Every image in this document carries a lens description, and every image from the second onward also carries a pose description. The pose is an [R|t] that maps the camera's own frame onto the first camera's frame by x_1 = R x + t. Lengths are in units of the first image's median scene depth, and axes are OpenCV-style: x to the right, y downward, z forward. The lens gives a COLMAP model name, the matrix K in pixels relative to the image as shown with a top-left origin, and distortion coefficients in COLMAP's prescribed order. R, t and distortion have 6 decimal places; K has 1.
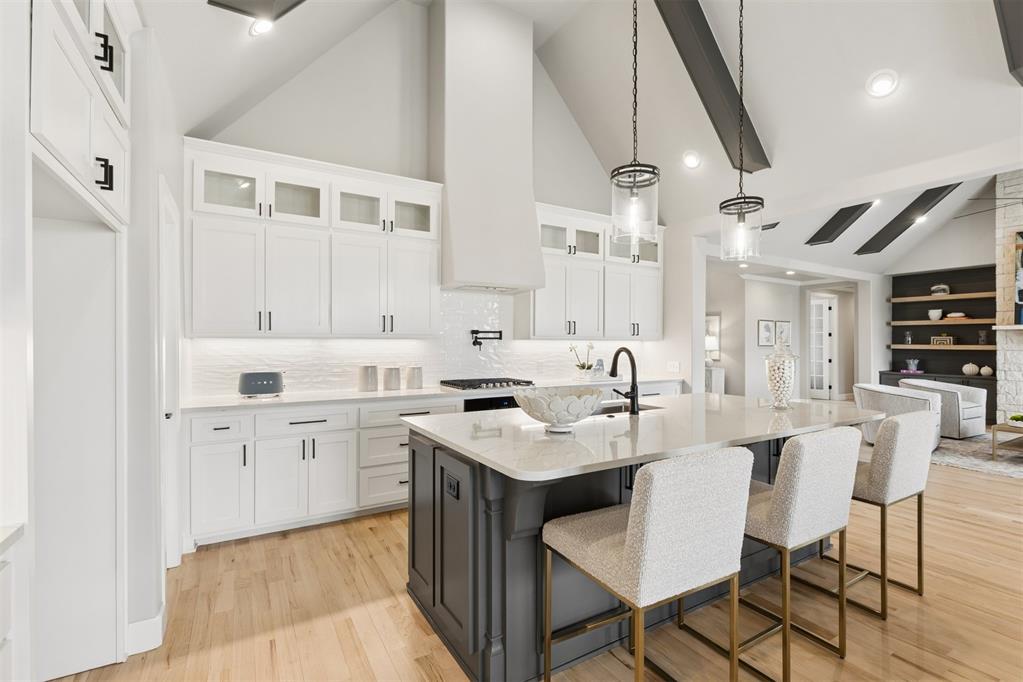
lens RADIAL K [[460.2, 0, 511.5], [0, 460.2, 341.0], [0, 0, 1]] dist [0.000204, 0.000018]
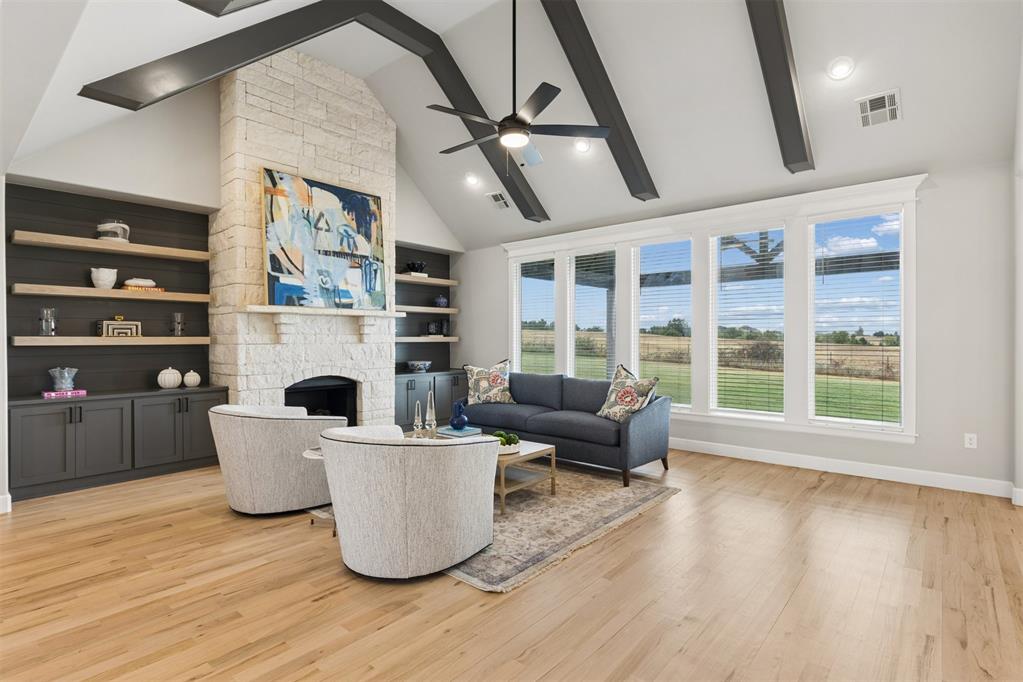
lens RADIAL K [[501.6, 0, 511.5], [0, 501.6, 341.0], [0, 0, 1]] dist [-0.000186, 0.000064]
pose [[-0.317753, -0.007619, 0.948143, 0.324472], [0.000598, 0.999966, 0.008236, 0.011690], [-0.948173, 0.003184, -0.317738, 1.003292]]
